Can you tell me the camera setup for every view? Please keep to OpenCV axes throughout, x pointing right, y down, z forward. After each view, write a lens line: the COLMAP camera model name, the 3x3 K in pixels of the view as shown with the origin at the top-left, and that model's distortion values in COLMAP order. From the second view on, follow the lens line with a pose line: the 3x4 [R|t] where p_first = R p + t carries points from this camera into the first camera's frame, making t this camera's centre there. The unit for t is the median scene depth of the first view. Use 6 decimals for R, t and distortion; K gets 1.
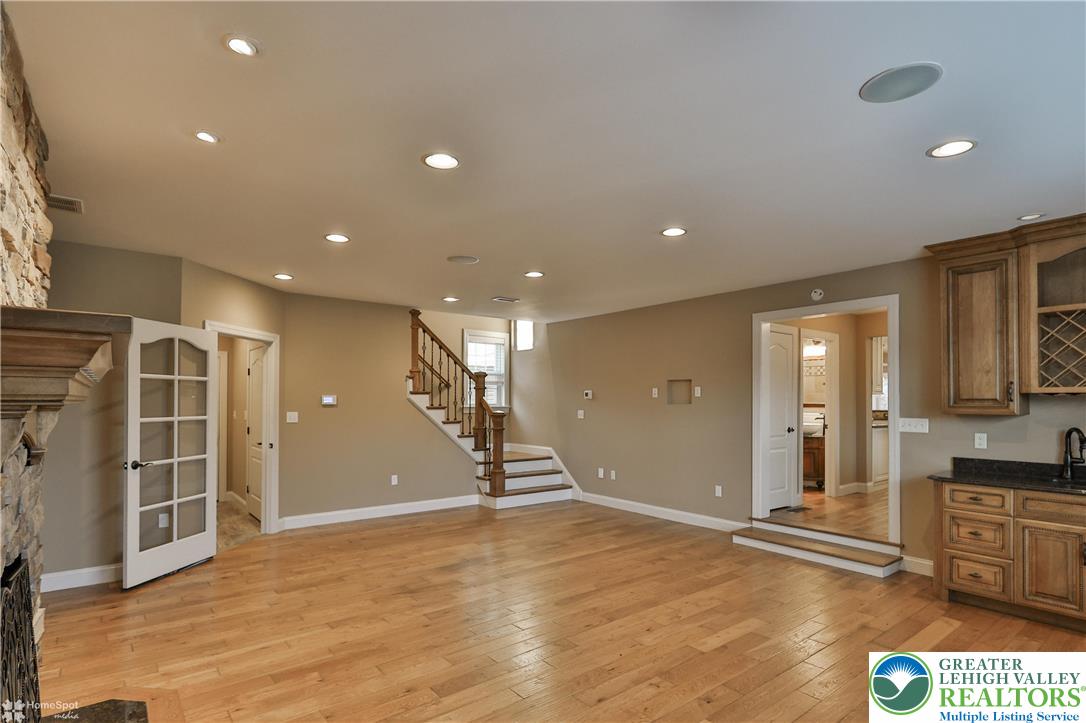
lens RADIAL K [[547.3, 0, 563.3], [0, 547.3, 398.0], [0, 0, 1]] dist [0.000348, 0.000067]
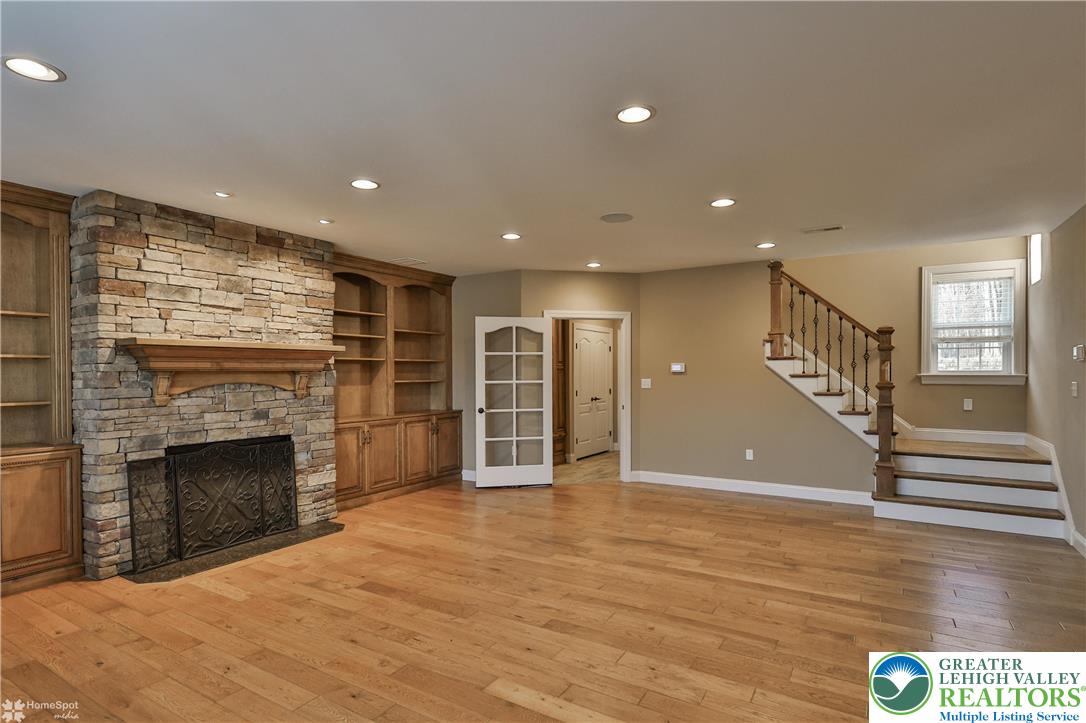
lens RADIAL K [[562.2, 0, 546.2], [0, 562.2, 382.4], [0, 0, 1]] dist [-0.000581, -0.000049]
pose [[0.330518, 0.013938, -0.943697, 0.535672], [0.012096, 0.999746, 0.019002, 0.008692], [0.943722, -0.017695, 0.330265, 0.431799]]
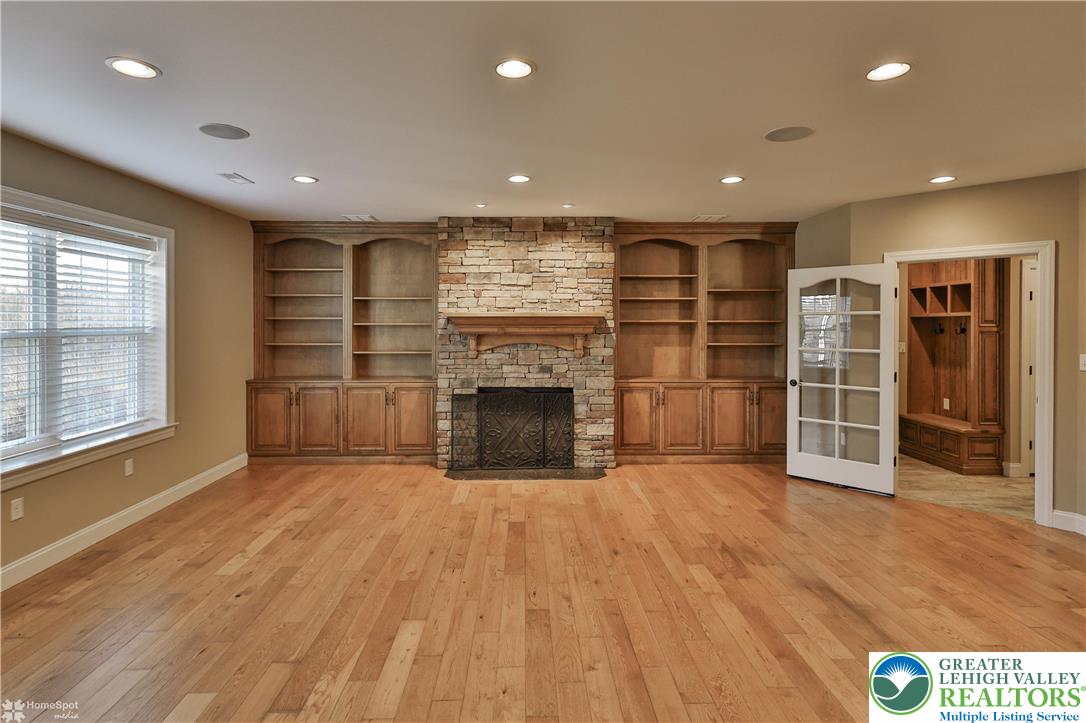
lens RADIAL K [[580.7, 0, 545.9], [0, 580.7, 325.4], [0, 0, 1]] dist [0.003421, 0.001124]
pose [[-0.632993, 0.004323, -0.774145, 0.439747], [0.005666, 0.999983, 0.000951, -0.012389], [0.774137, -0.003784, -0.633007, 0.947925]]
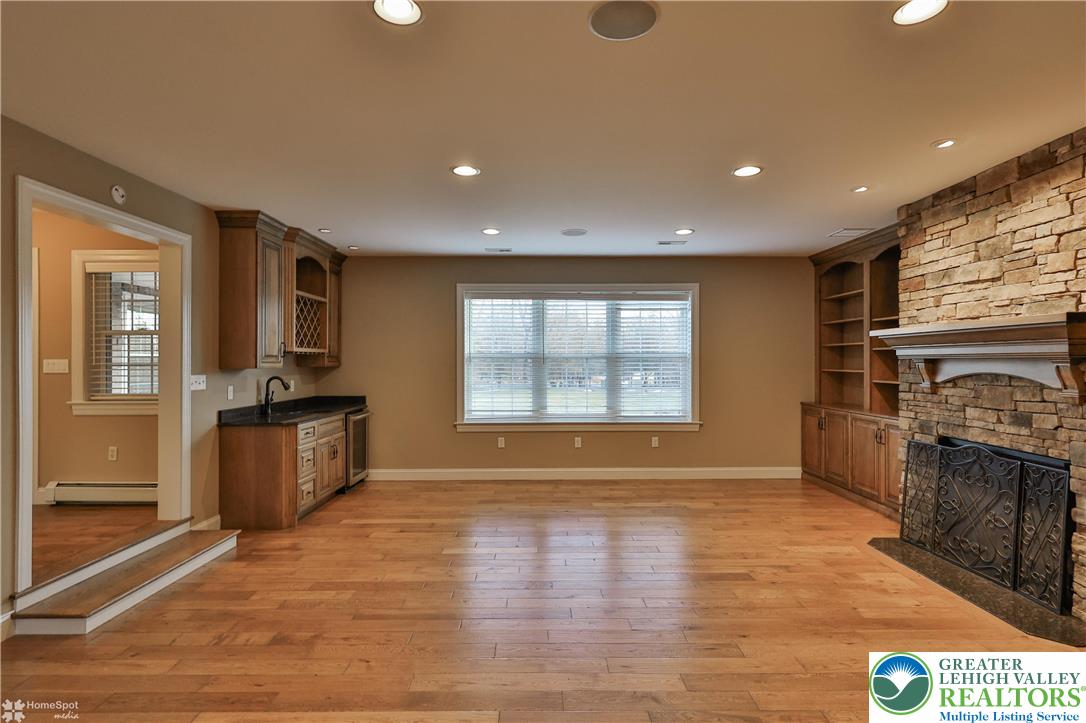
lens RADIAL K [[526.6, 0, 543.0], [0, 526.6, 361.5], [0, 0, 1]] dist [0.029339, -0.014815]
pose [[-0.777373, -0.001073, 0.629039, -0.296438], [-0.005072, 0.999977, -0.004562, 0.011145], [-0.629020, -0.006737, -0.777360, 1.021950]]
